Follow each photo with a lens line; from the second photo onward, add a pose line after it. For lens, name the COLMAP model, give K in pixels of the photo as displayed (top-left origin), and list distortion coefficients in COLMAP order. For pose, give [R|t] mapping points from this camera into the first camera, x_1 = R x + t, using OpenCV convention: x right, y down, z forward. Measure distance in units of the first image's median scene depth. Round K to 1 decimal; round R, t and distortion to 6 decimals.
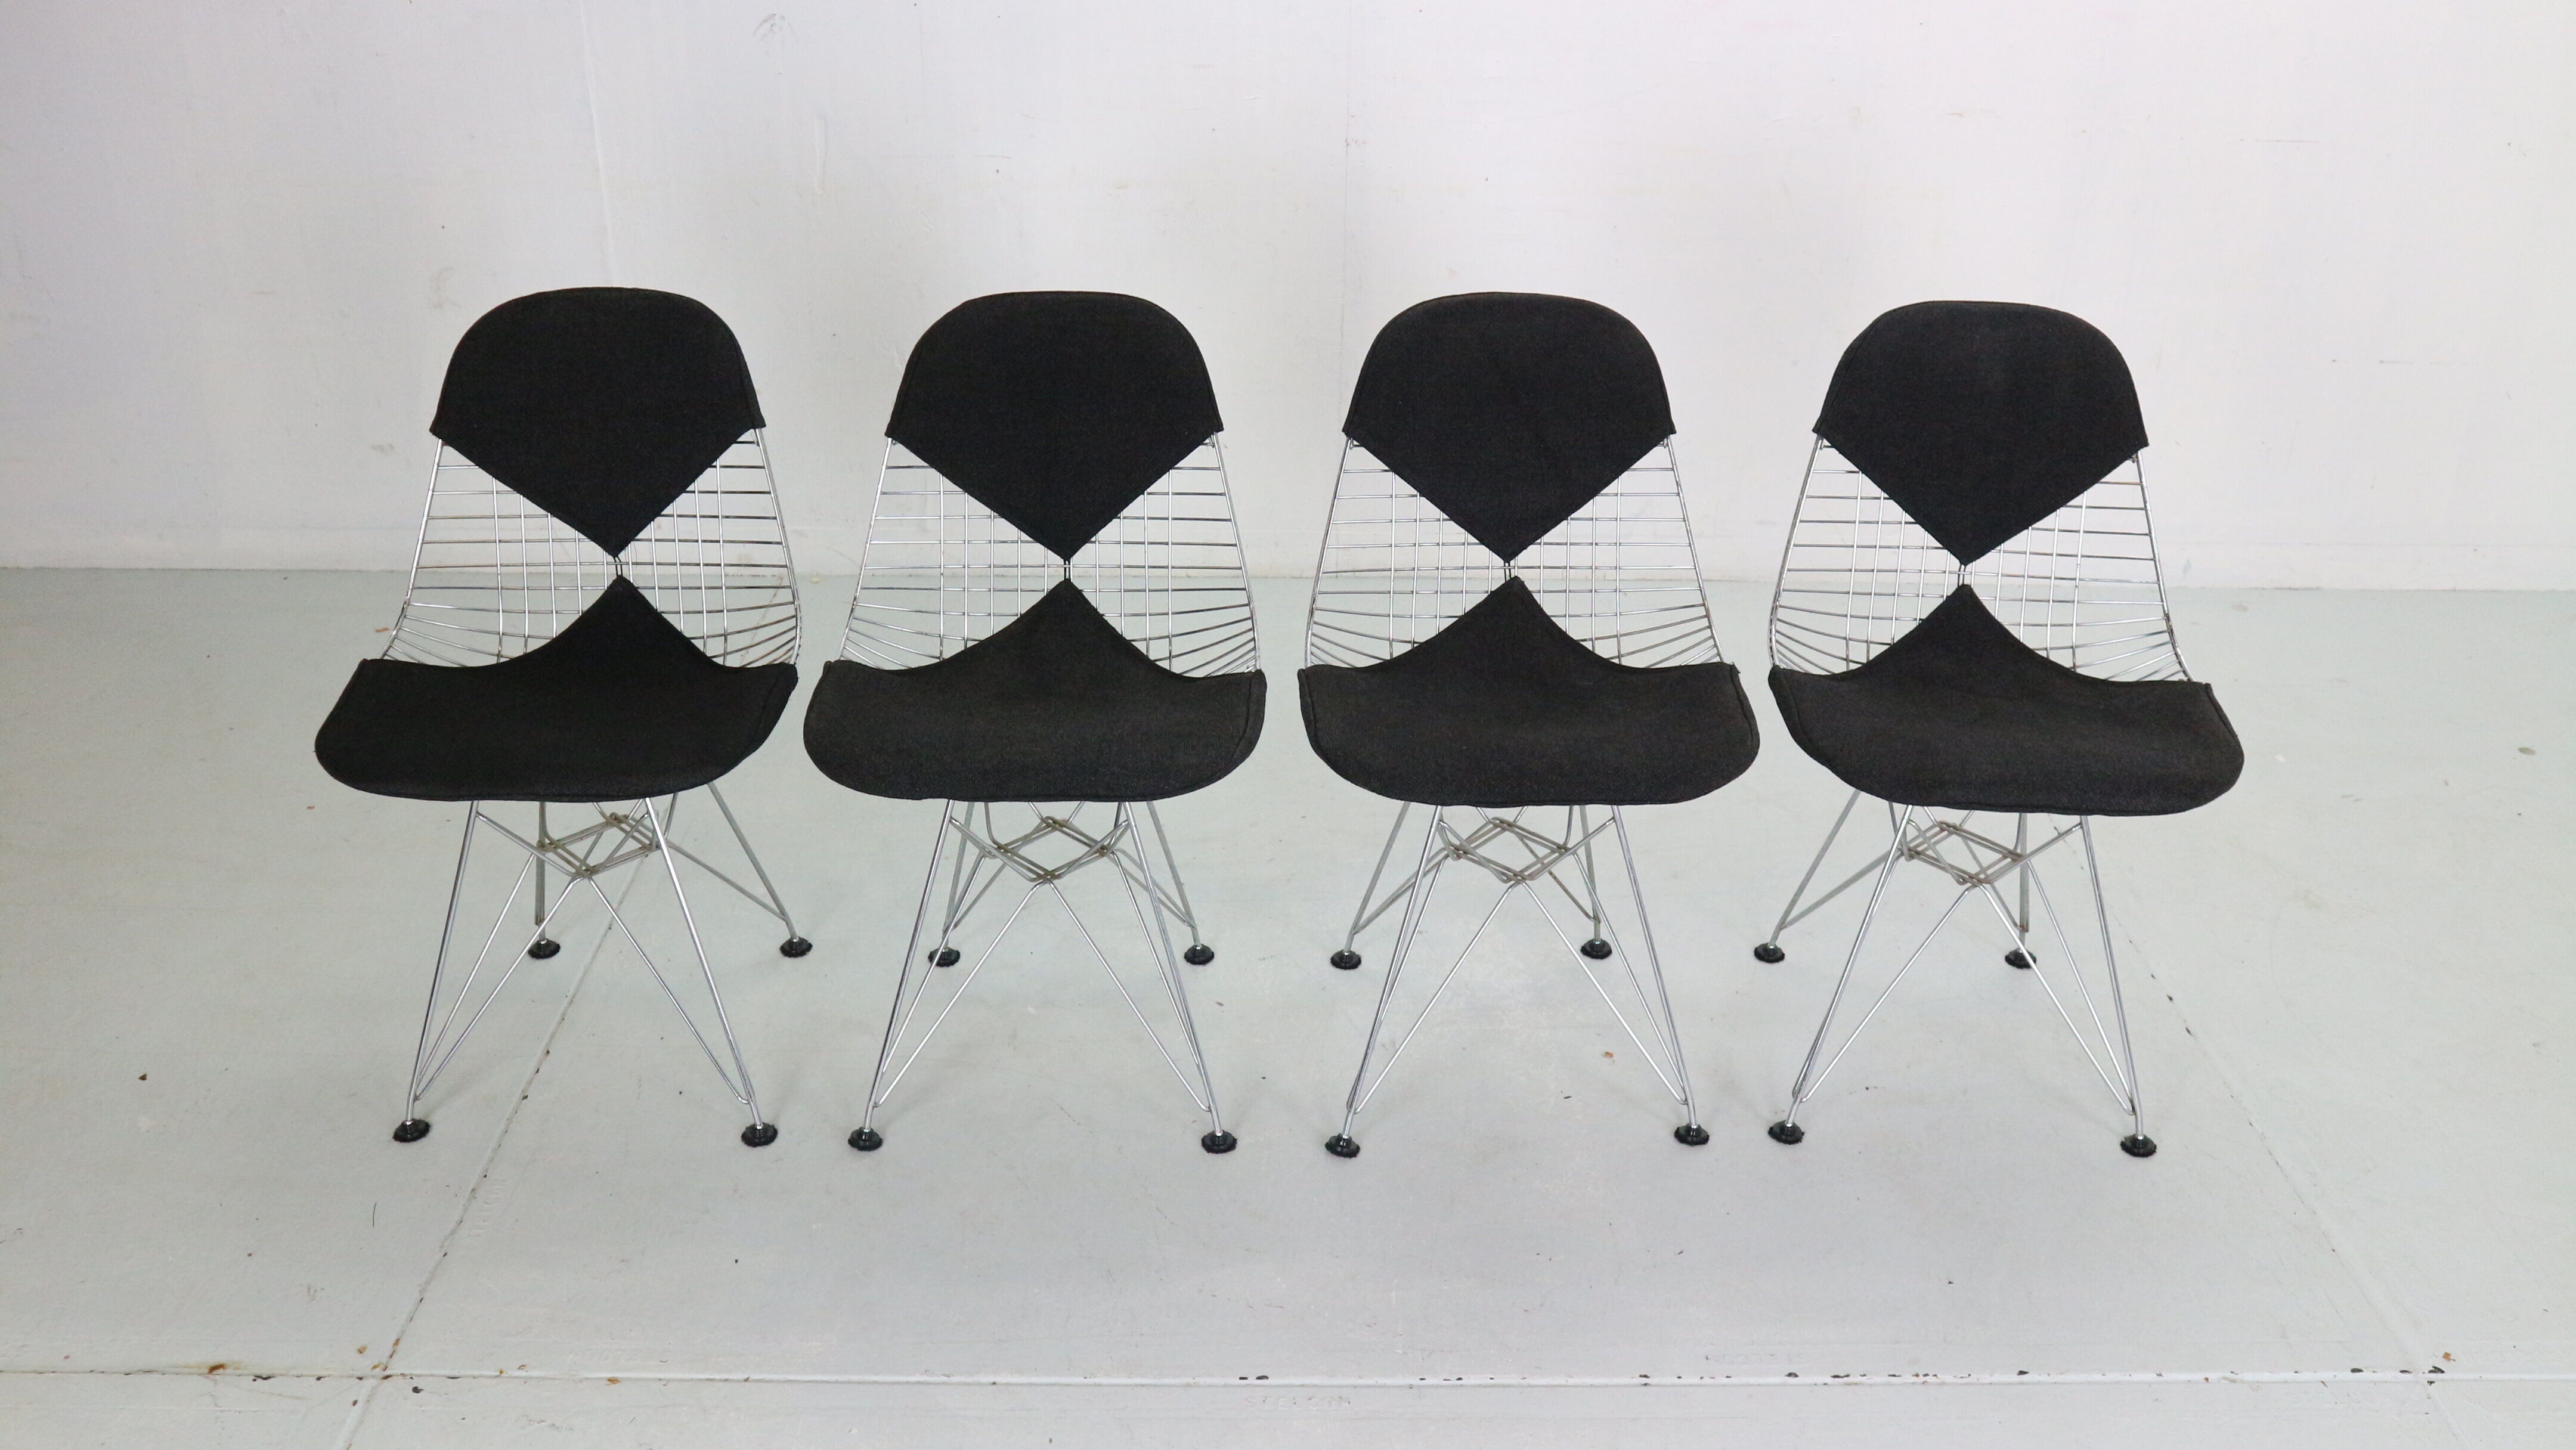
lens RADIAL K [[2123.8, 0, 1291.0], [0, 2123.8, 734.1], [0, 0, 1]] dist [-0.074857, 0.088615]
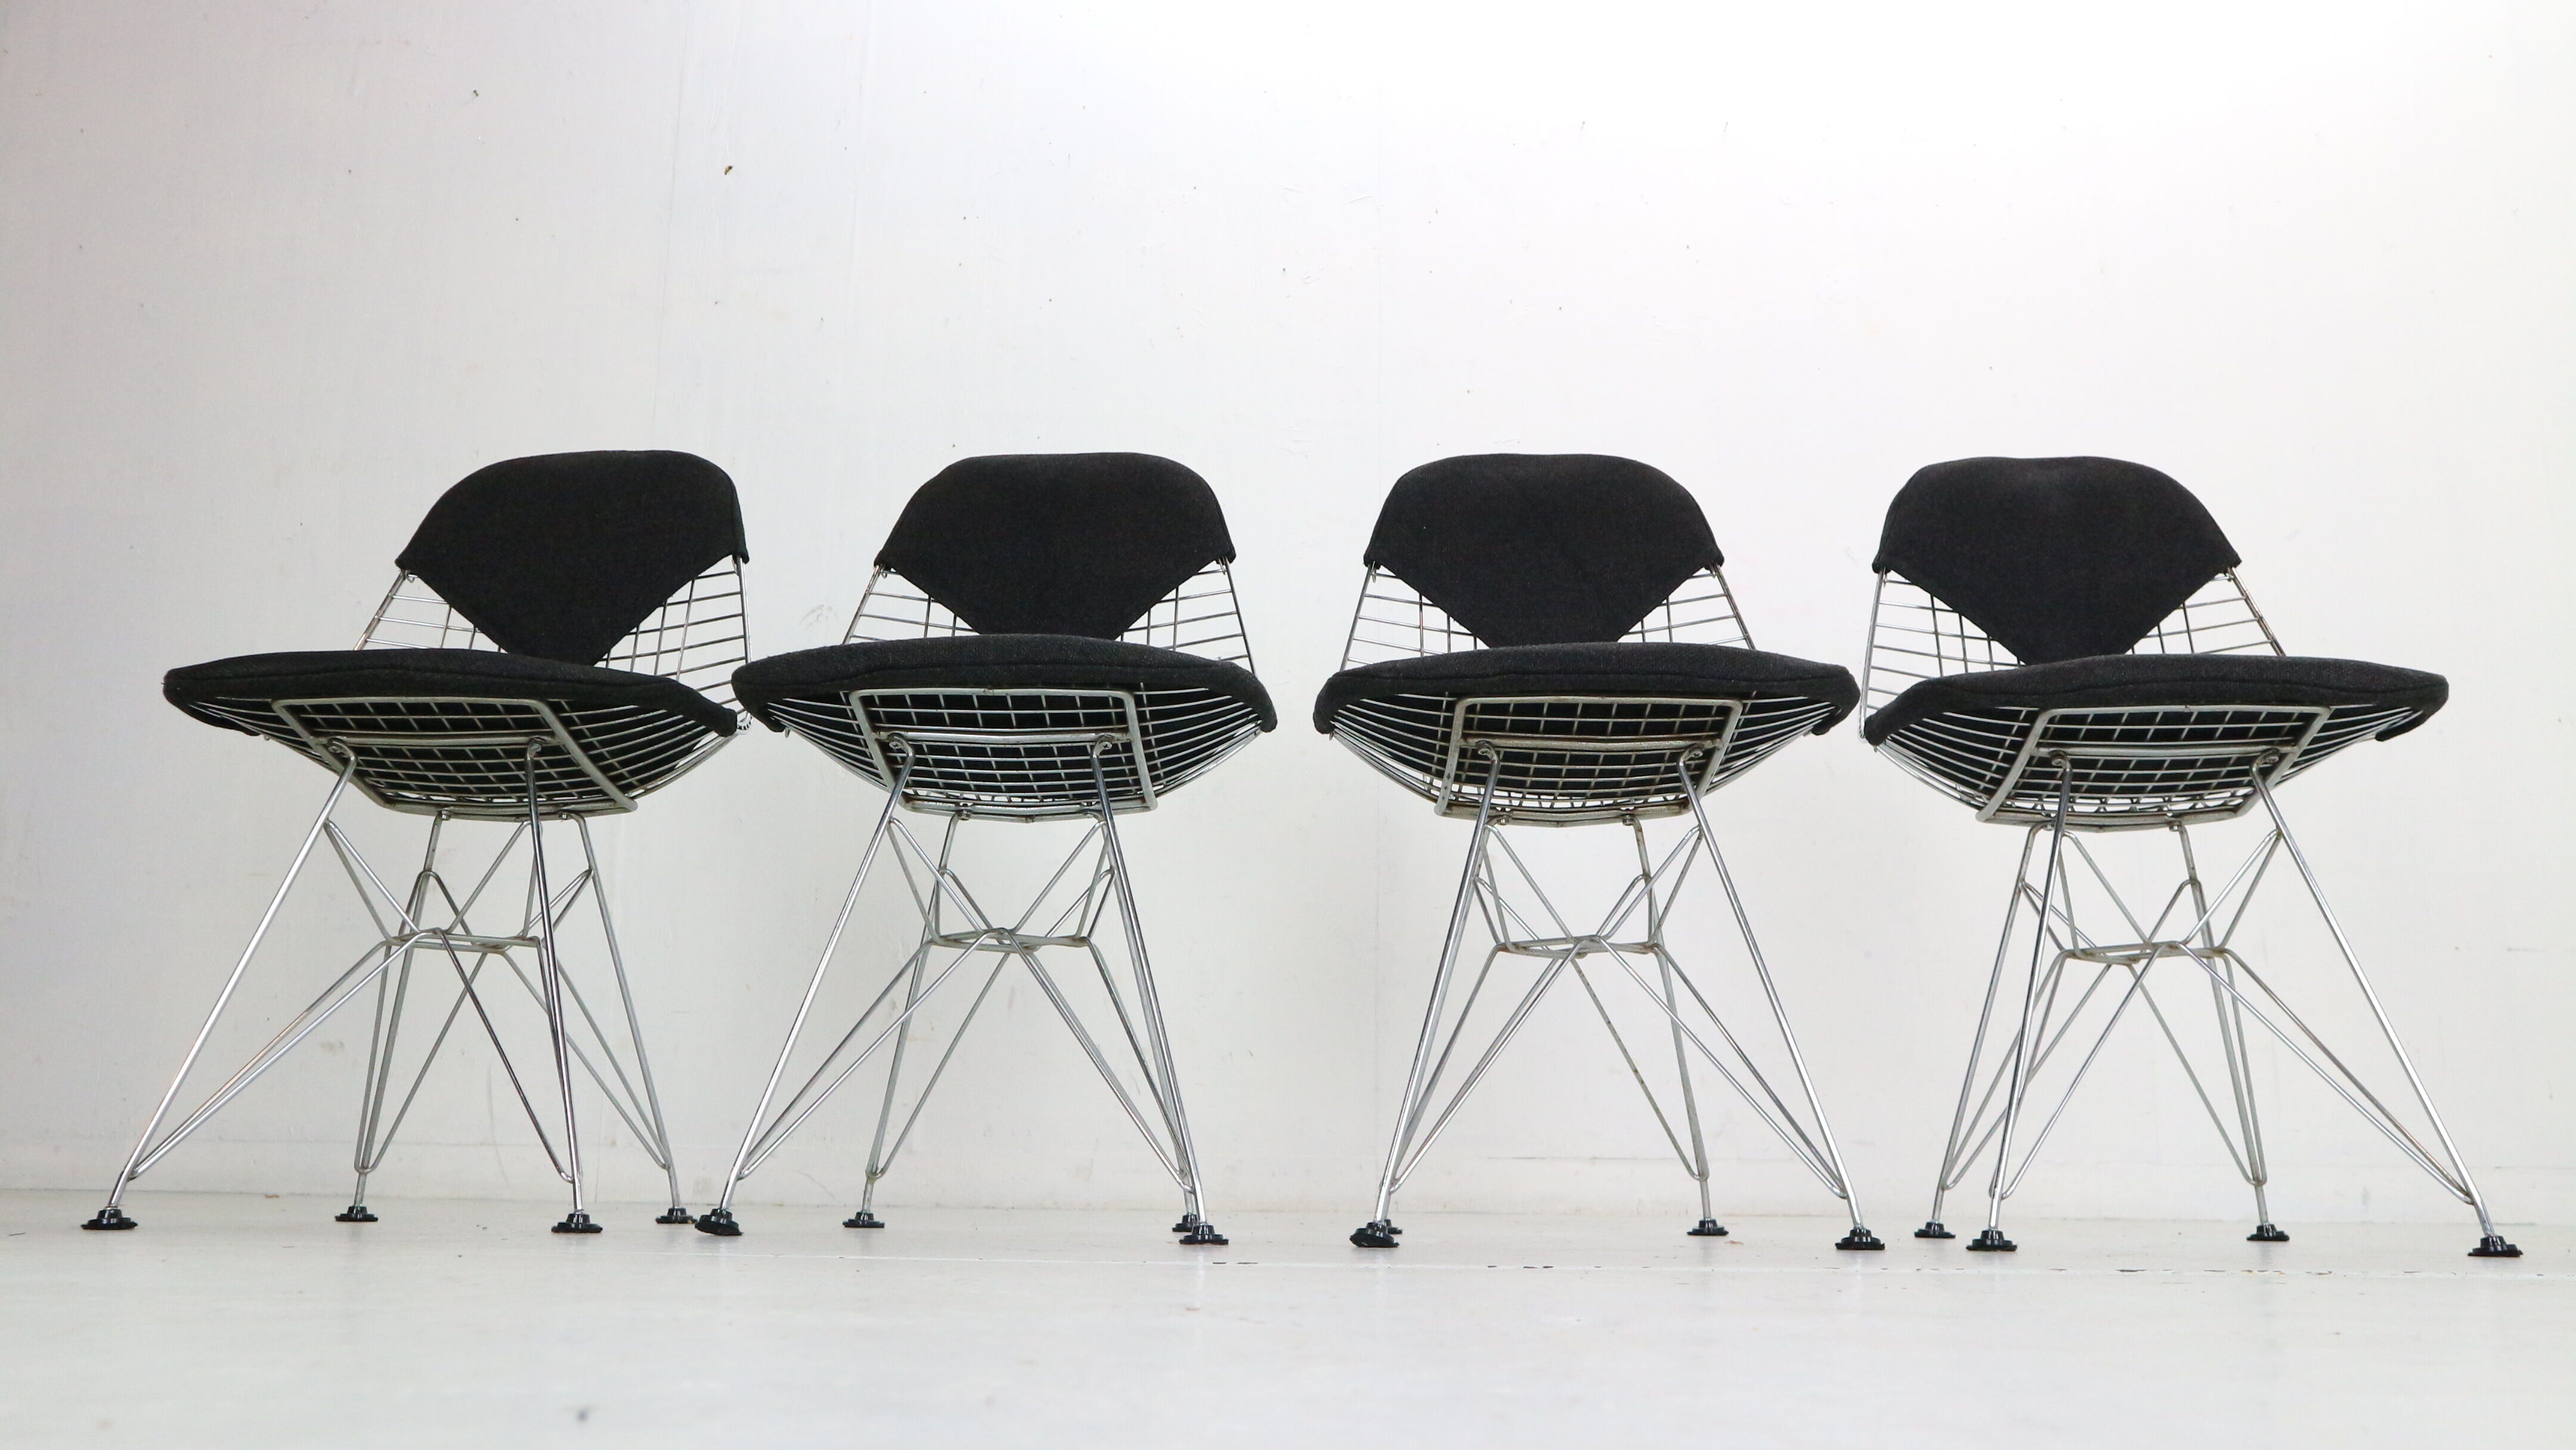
lens RADIAL K [[2123.8, 0, 1287.0], [0, 2123.8, 737.6], [0, 0, 1]] dist [-0.074857, 0.088615]
pose [[0.999620, -0.007838, -0.026411, 0.014824], [-0.010543, 0.776857, -0.629589, 0.505783], [0.025452, 0.629628, 0.776480, 0.327089]]
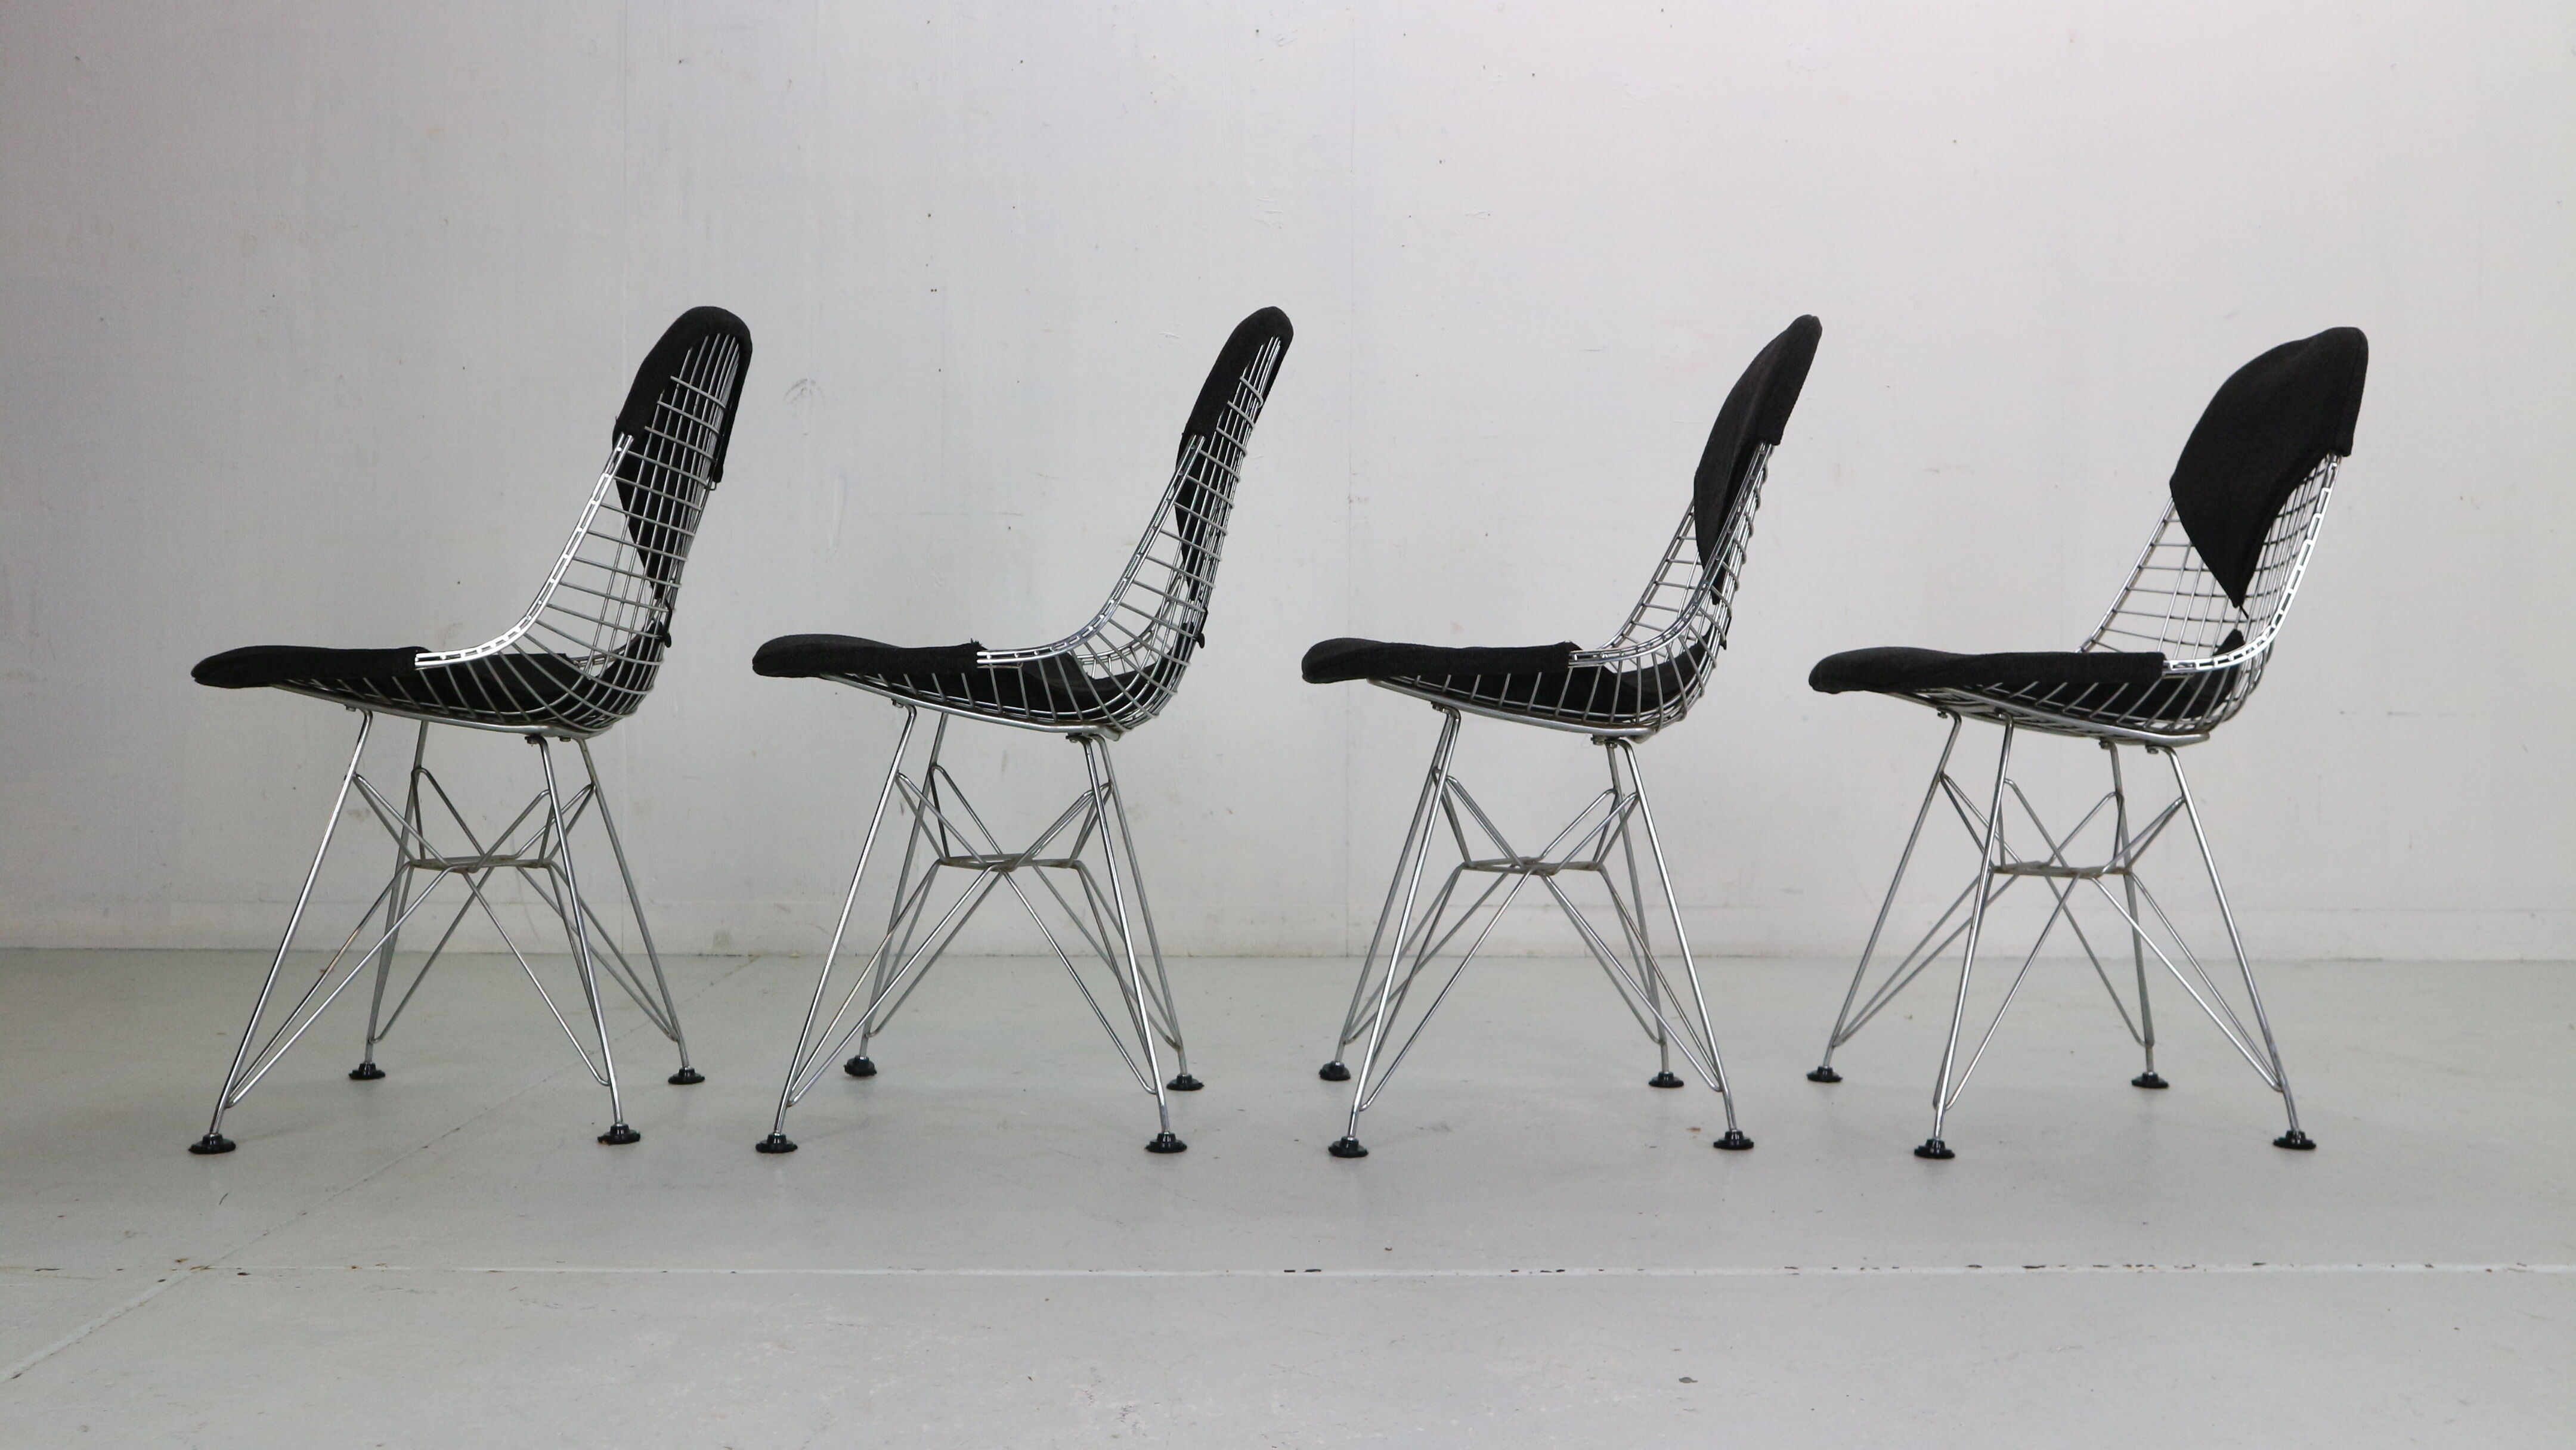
lens RADIAL K [[2123.8, 0, 1290.9], [0, 2123.8, 754.3], [0, 0, 1]] dist [-0.074857, 0.088615]
pose [[0.999846, -0.007360, 0.015961, -0.028168], [0.013561, 0.900748, -0.434131, 0.405139], [-0.011182, 0.434280, 0.900708, 0.170068]]
